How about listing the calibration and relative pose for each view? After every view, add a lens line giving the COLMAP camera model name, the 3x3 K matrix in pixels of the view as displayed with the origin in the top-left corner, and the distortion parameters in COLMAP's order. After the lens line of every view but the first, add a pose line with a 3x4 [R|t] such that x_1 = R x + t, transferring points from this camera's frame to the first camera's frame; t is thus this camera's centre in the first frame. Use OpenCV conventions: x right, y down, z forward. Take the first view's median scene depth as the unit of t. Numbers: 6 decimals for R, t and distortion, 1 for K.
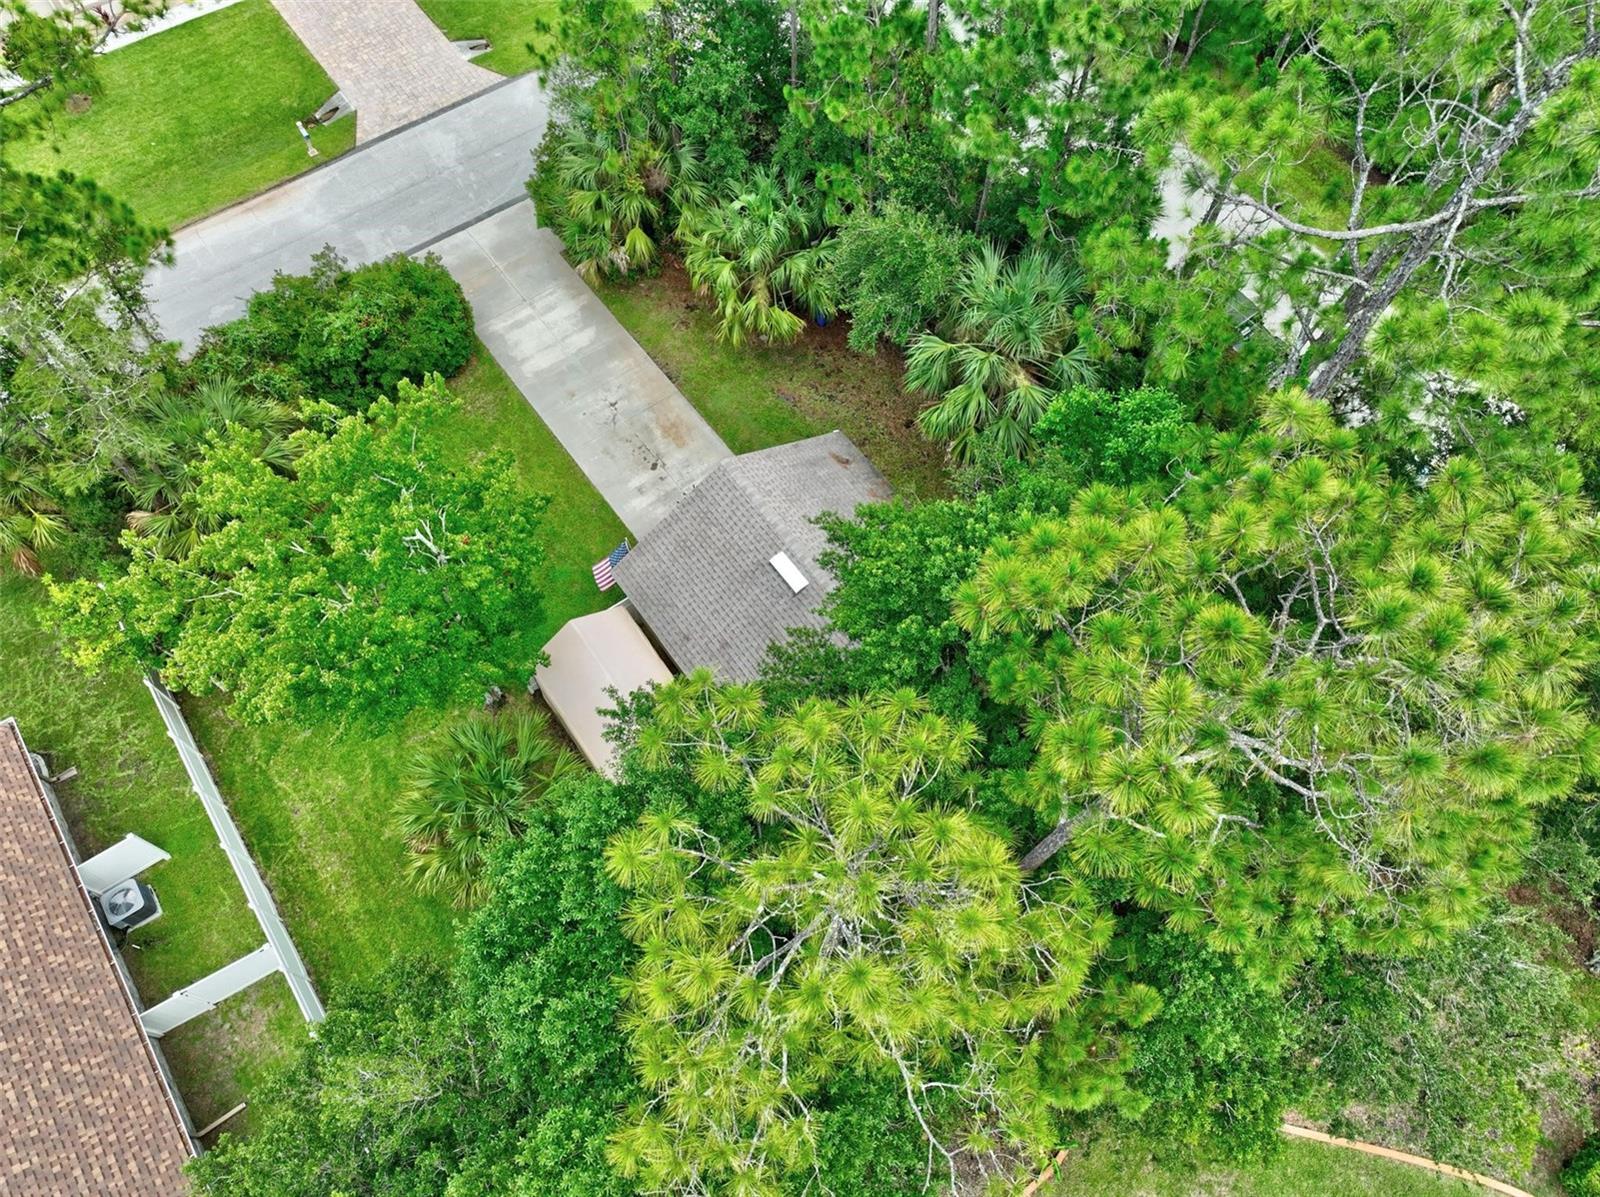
lens RADIAL K [[1132.3, 0, 799.1], [0, 1132.3, 598.1], [0, 0, 1]] dist [0.000764, 0.011735]
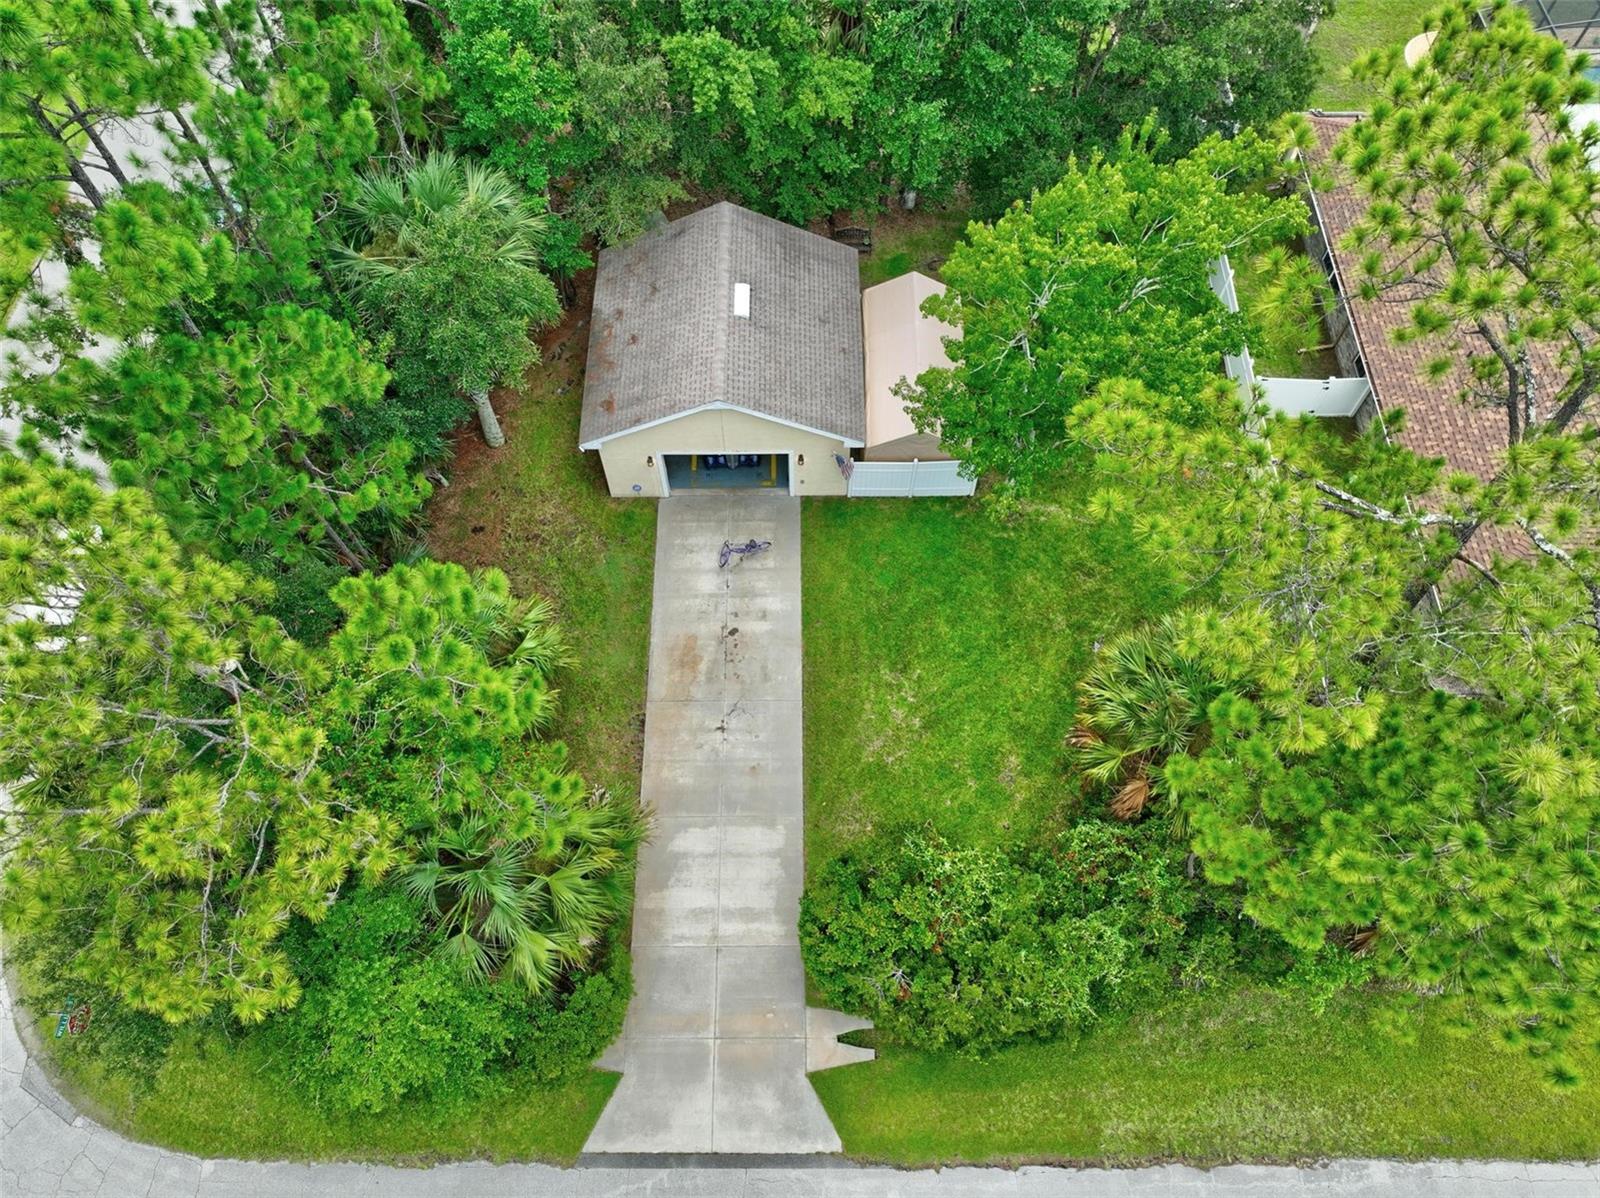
lens RADIAL K [[1125.9, 0, 799.2], [0, 1125.9, 595.9], [0, 0, 1]] dist [0.007128, -0.000867]
pose [[-0.810165, -0.509010, 0.290761, -0.434282], [0.515400, -0.382207, 0.766994, -0.795941], [-0.279277, 0.771250, 0.571995, 0.492077]]
